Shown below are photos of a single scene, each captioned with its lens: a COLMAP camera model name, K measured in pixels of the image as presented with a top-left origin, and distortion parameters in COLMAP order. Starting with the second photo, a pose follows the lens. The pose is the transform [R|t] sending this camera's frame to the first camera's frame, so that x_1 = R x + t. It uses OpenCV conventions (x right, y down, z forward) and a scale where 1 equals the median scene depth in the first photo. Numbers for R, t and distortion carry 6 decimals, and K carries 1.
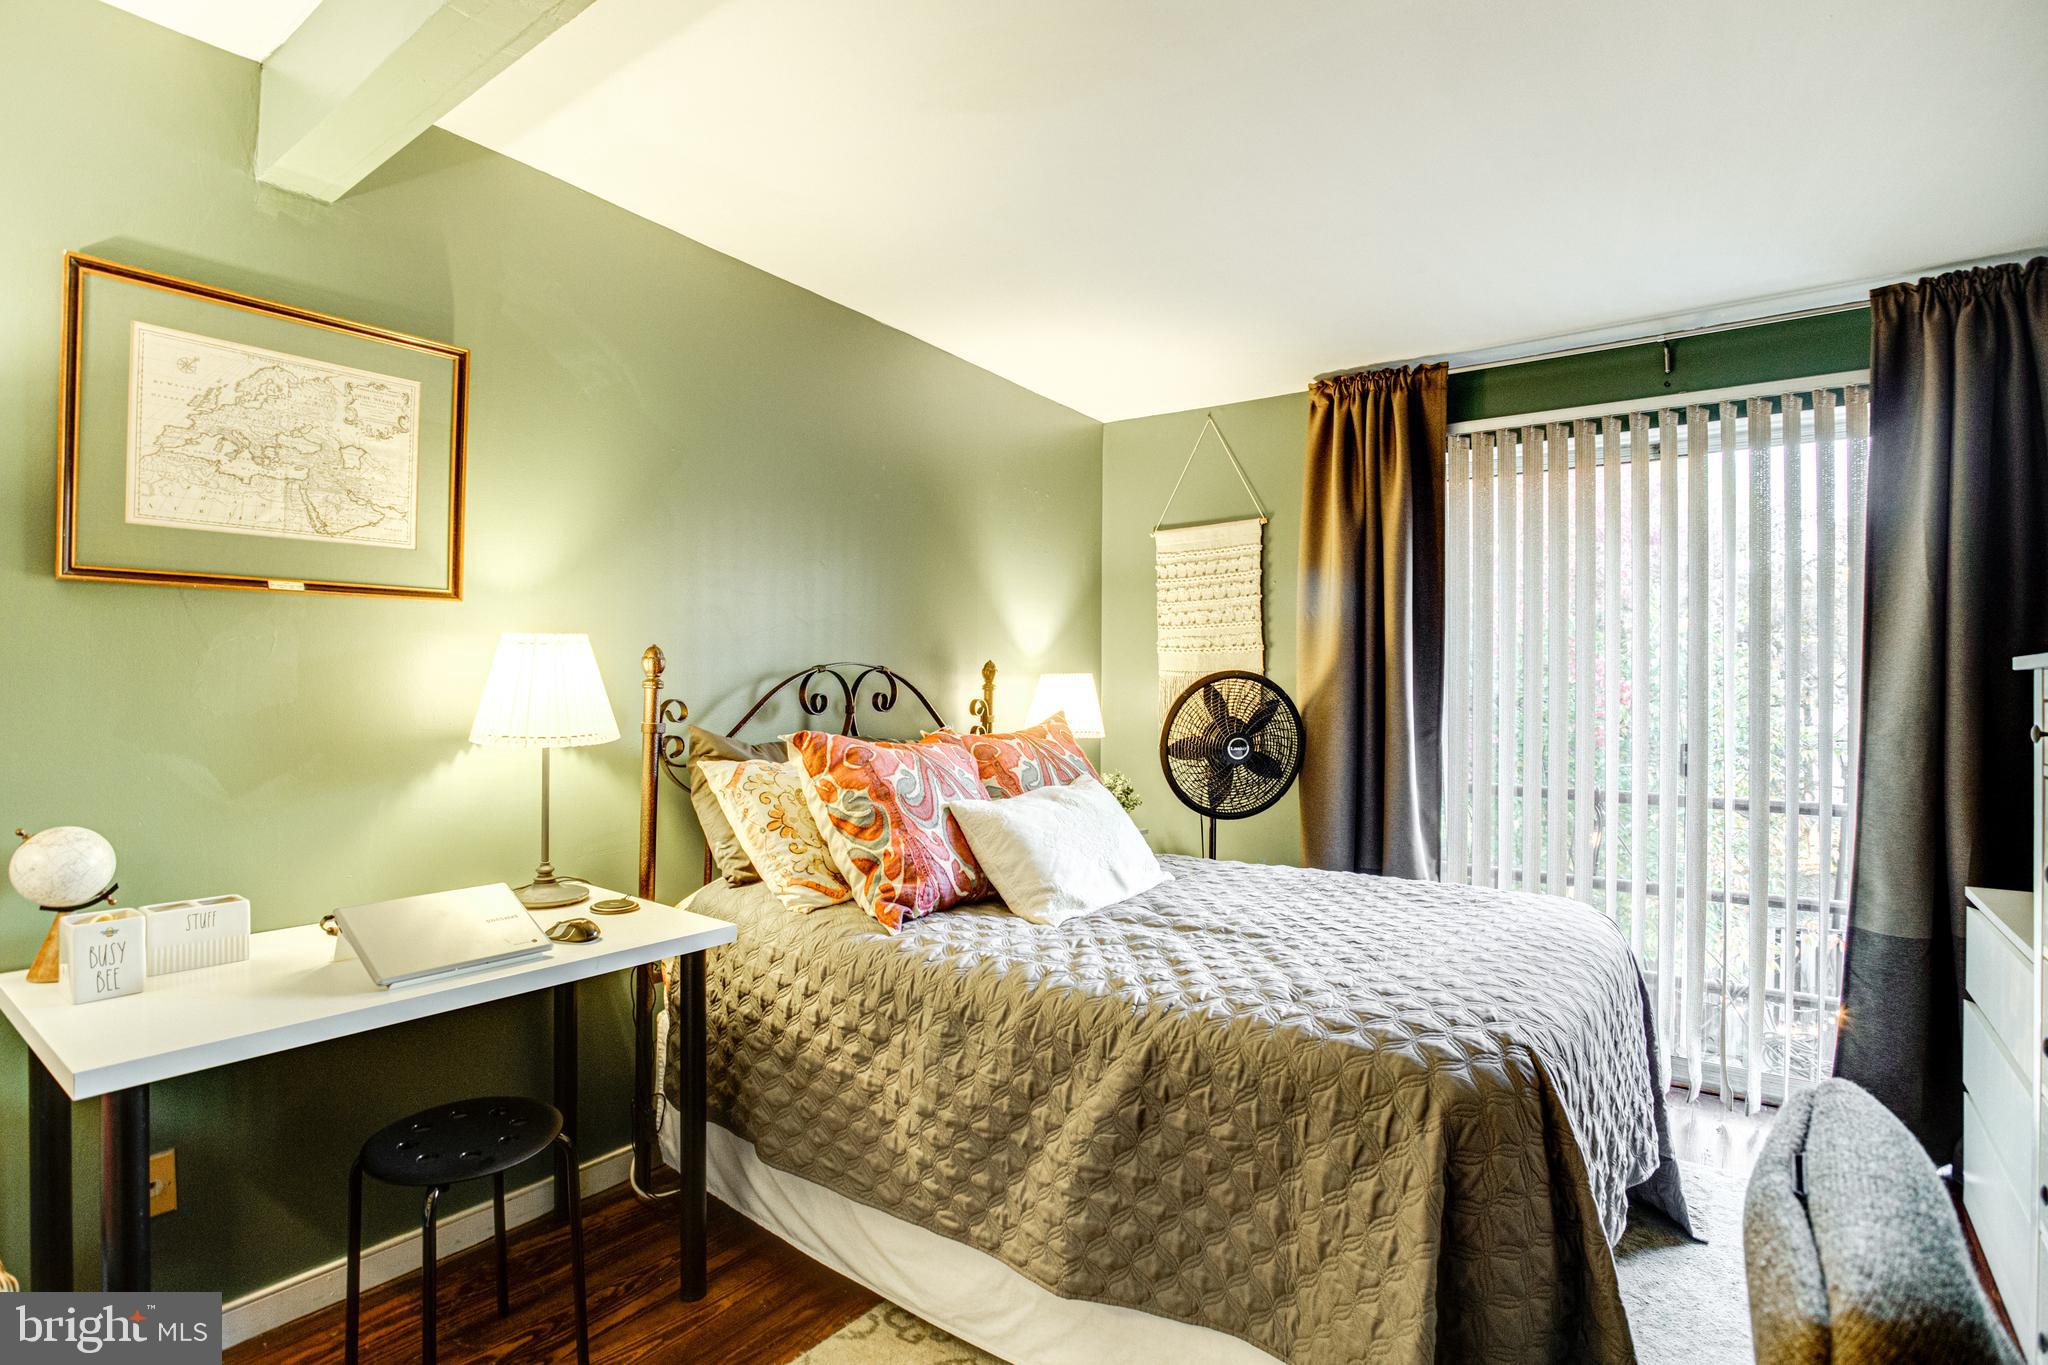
lens RADIAL K [[985.0, 0, 1024.0], [0, 985.0, 682.5], [0, 0, 1]] dist [-0.070277, 0.028942]
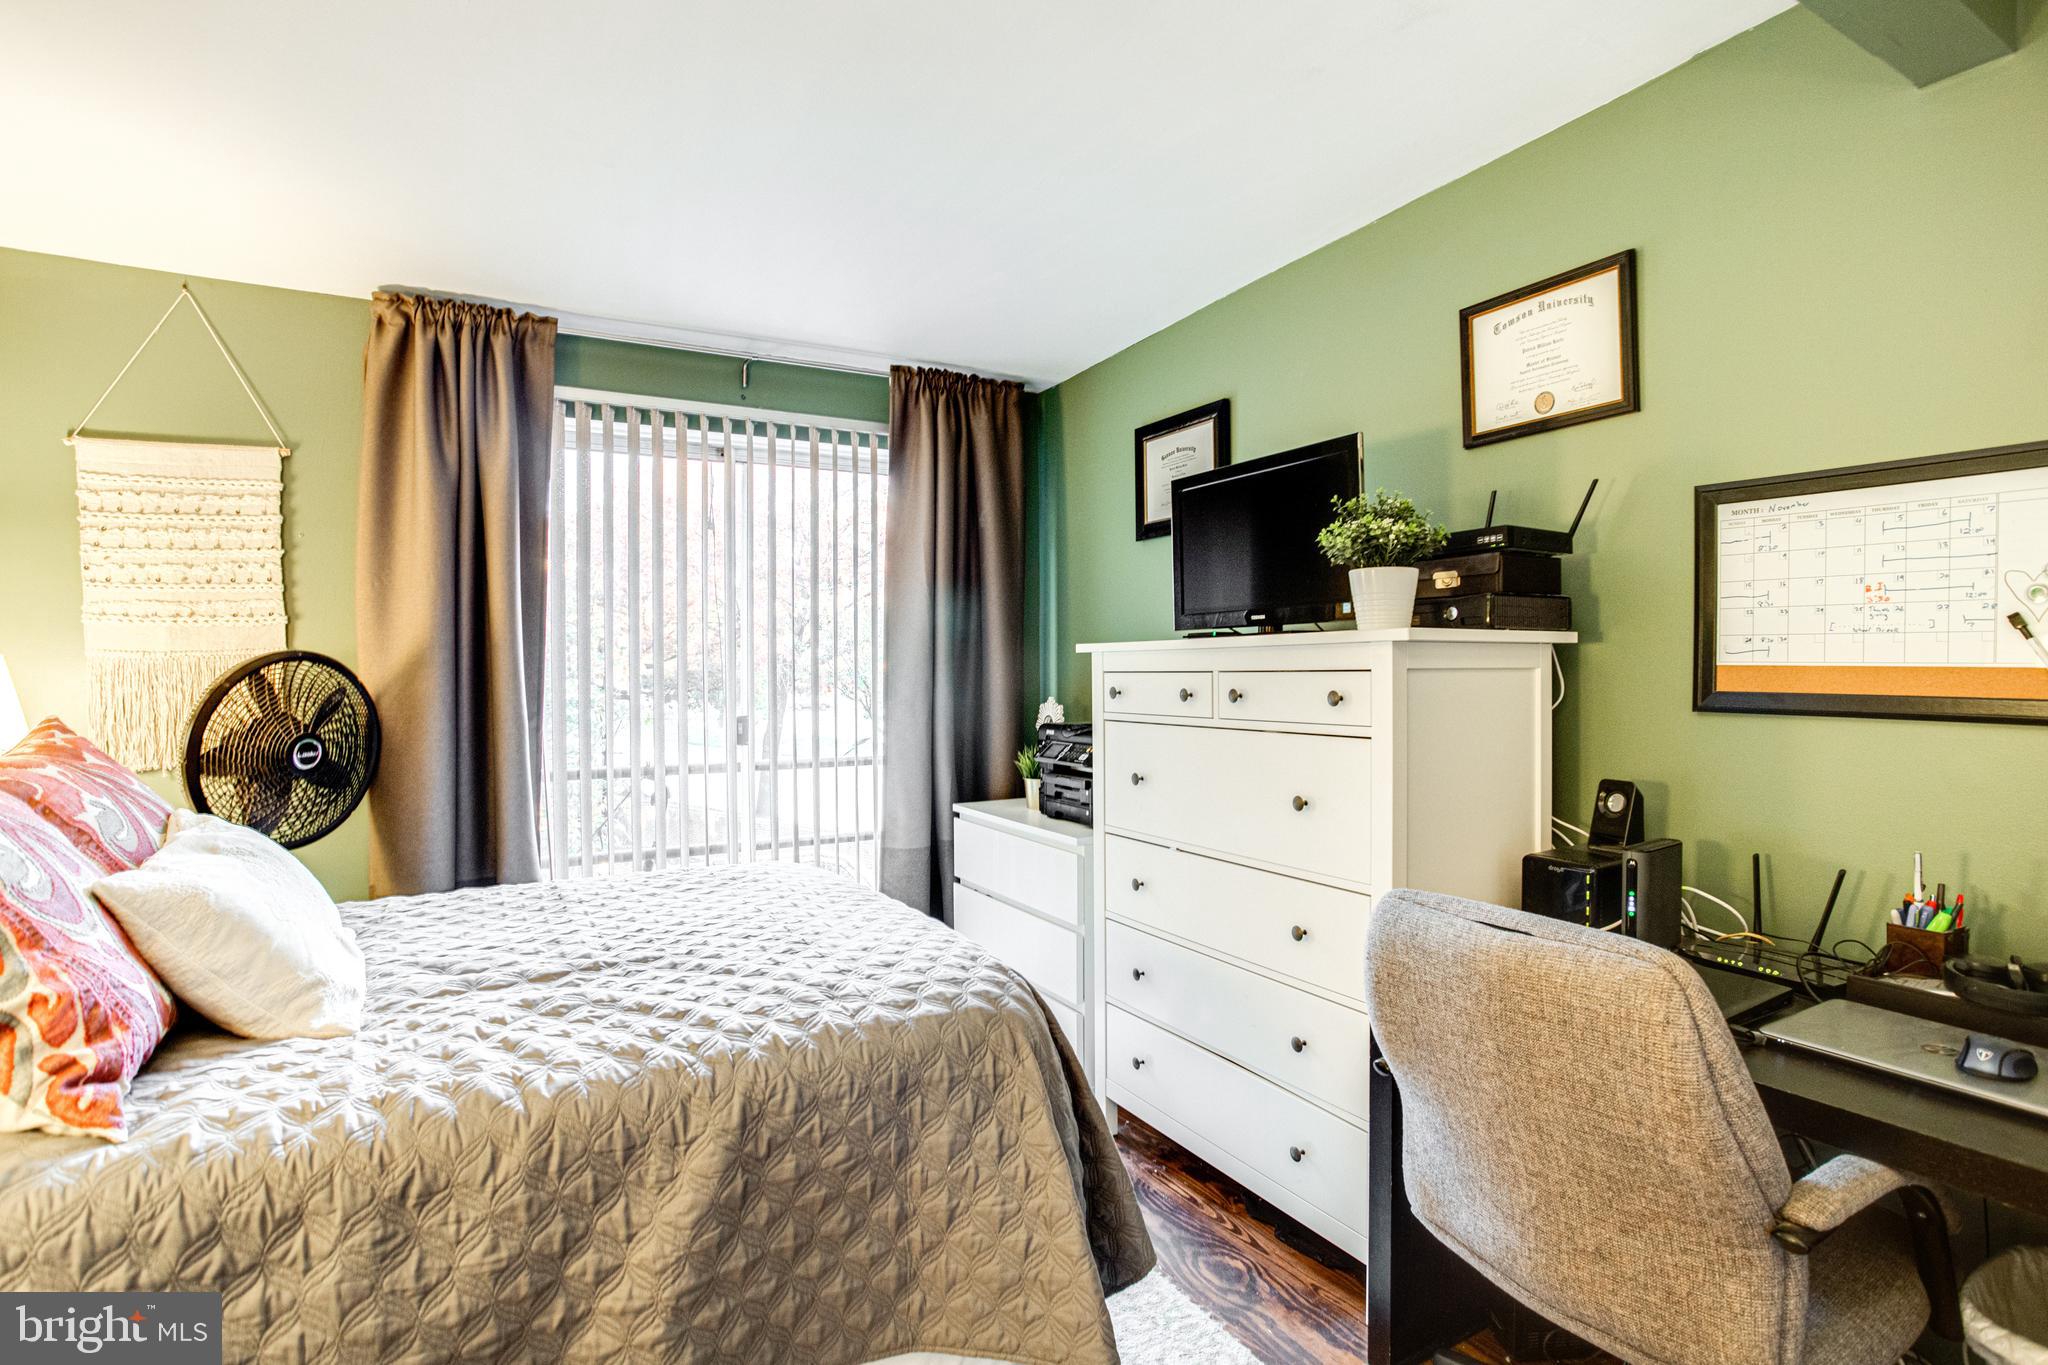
lens RADIAL K [[1016.7, 0, 994.1], [0, 1016.7, 685.6], [0, 0, 1]] dist [-0.074824, 0.035662]
pose [[0.411421, -0.025615, 0.911085, -0.467617], [0.006333, 0.999661, 0.025245, -0.001744], [-0.911423, -0.004617, 0.411444, 0.388226]]
